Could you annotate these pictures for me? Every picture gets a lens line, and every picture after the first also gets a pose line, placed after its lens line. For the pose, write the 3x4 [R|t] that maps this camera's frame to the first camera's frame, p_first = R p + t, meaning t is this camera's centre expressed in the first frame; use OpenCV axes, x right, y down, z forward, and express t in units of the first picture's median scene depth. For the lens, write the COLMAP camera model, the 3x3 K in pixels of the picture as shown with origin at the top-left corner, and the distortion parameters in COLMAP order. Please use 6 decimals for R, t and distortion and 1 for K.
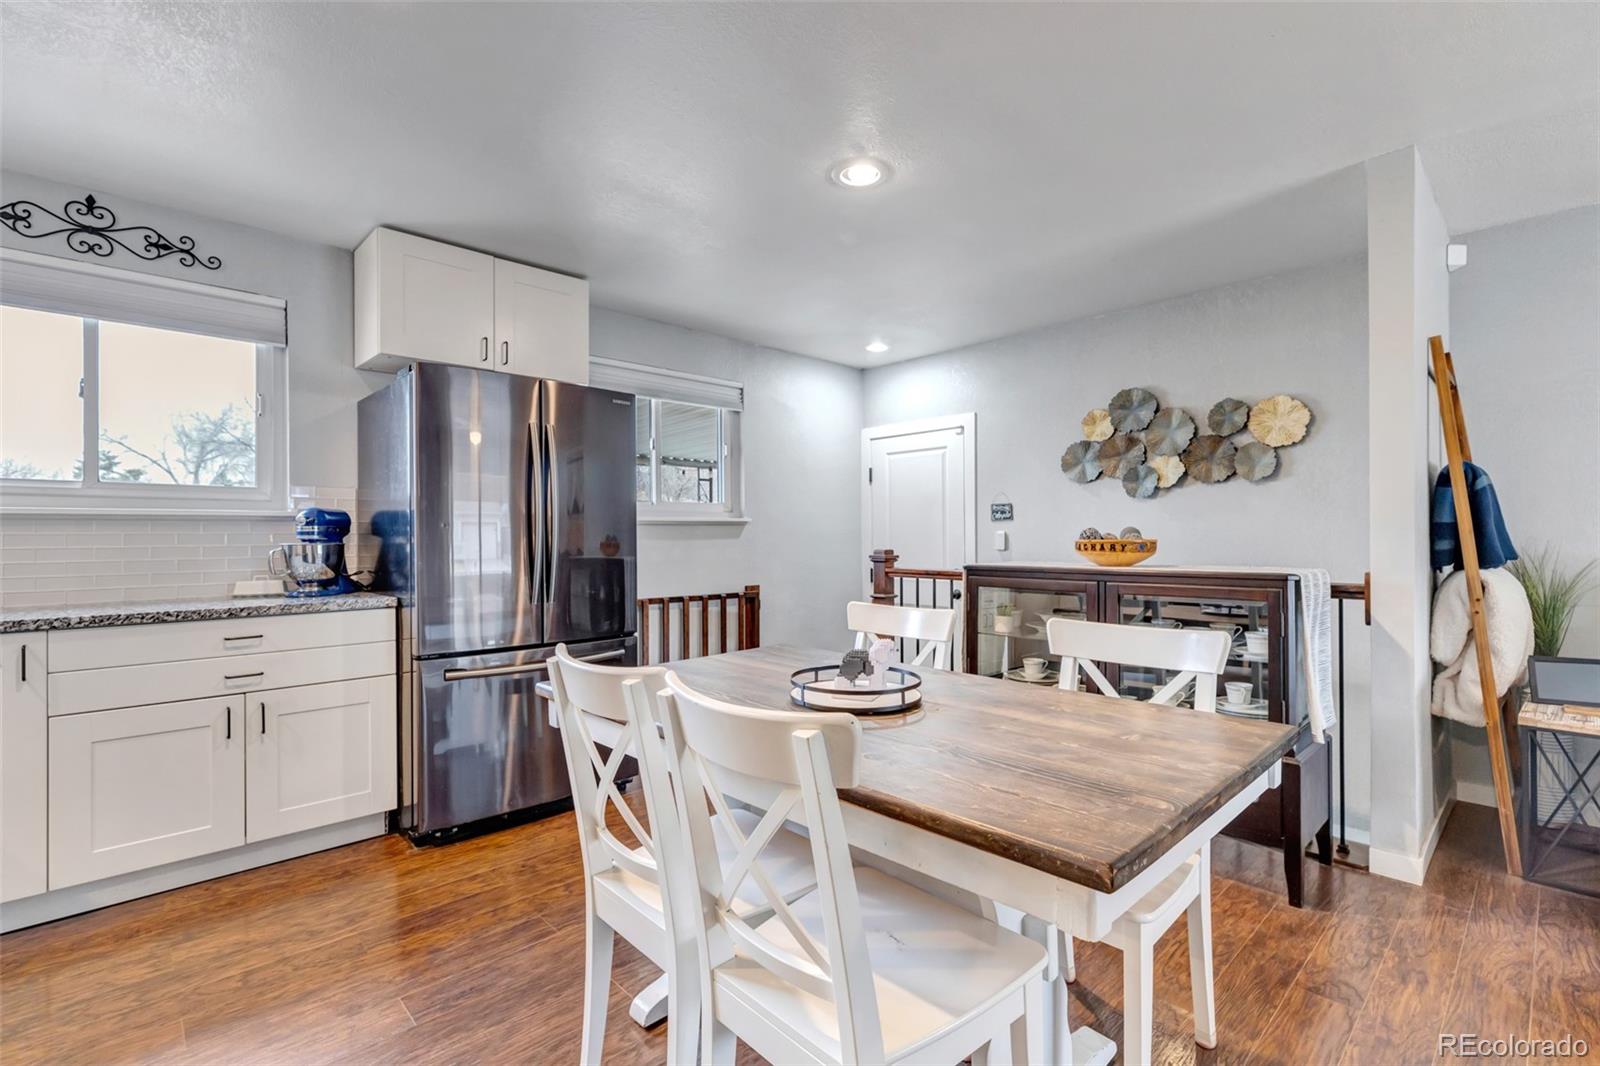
lens RADIAL K [[738.2, 0, 795.5], [0, 738.2, 526.7], [0, 0, 1]] dist [0.009291, -0.000132]
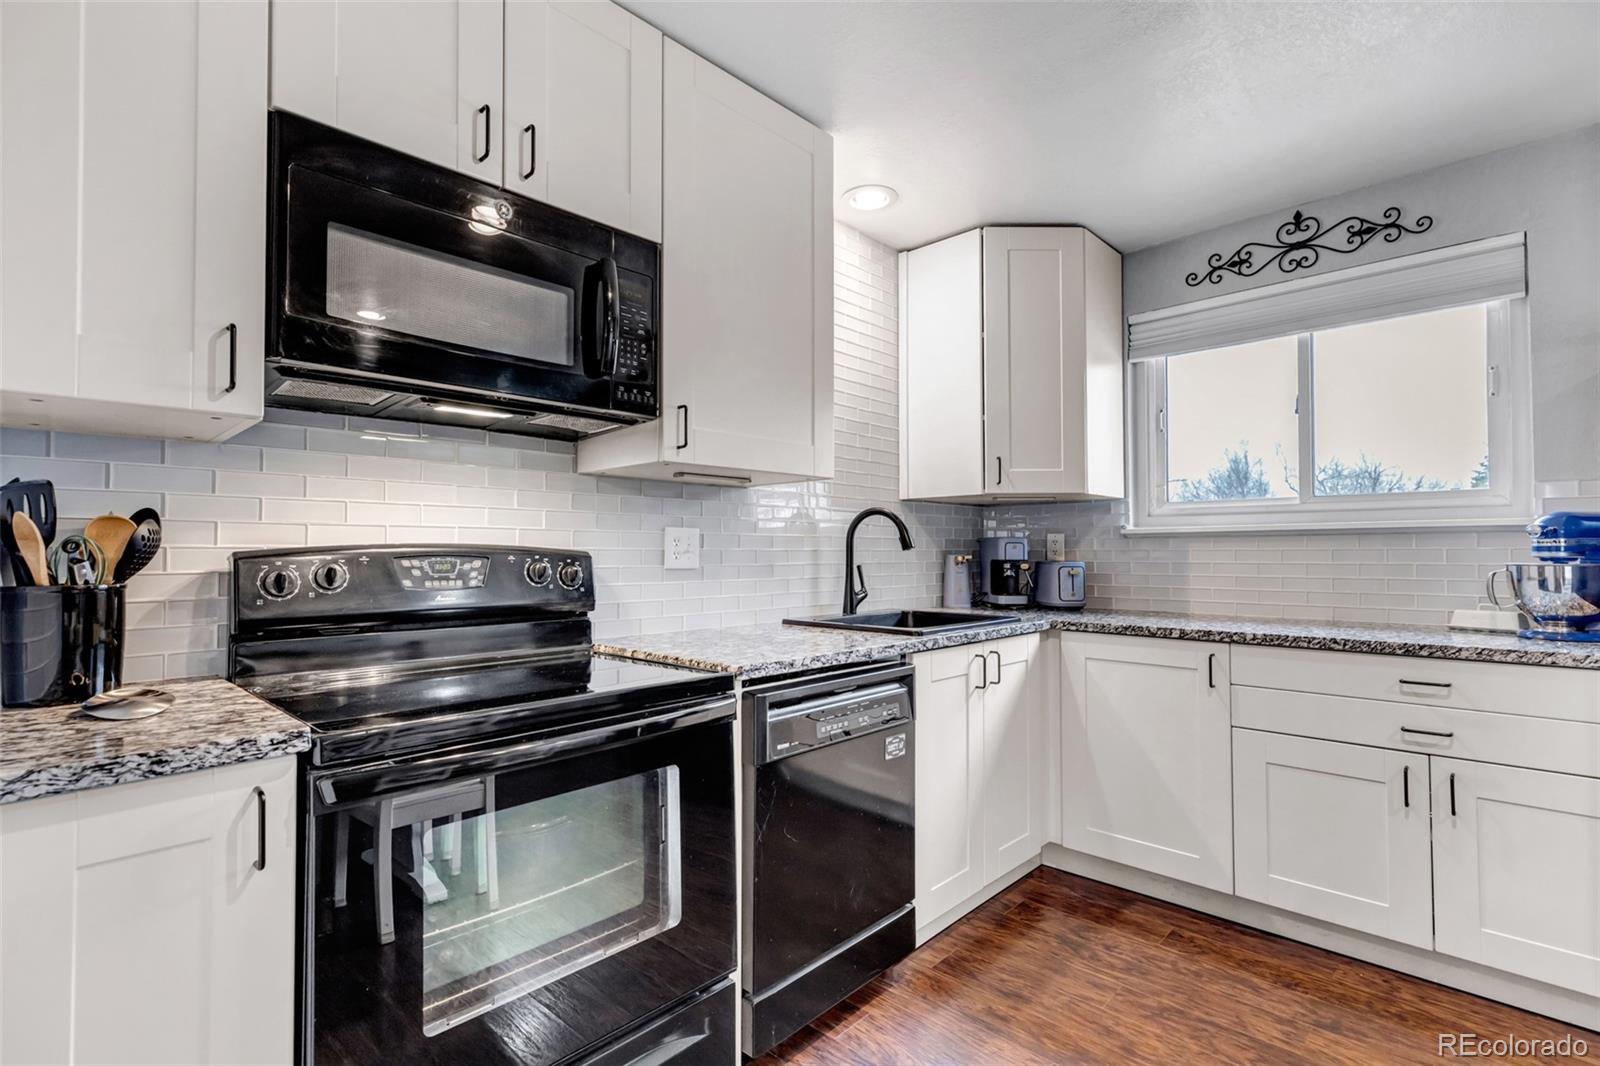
lens RADIAL K [[738.2, 0, 811.4], [0, 738.2, 537.9], [0, 0, 1]] dist [0.009291, -0.000132]
pose [[0.068160, -0.012810, -0.997592, -0.001411], [0.015888, 0.999805, -0.011753, -0.004320], [0.997548, -0.015049, 0.068350, 0.257362]]
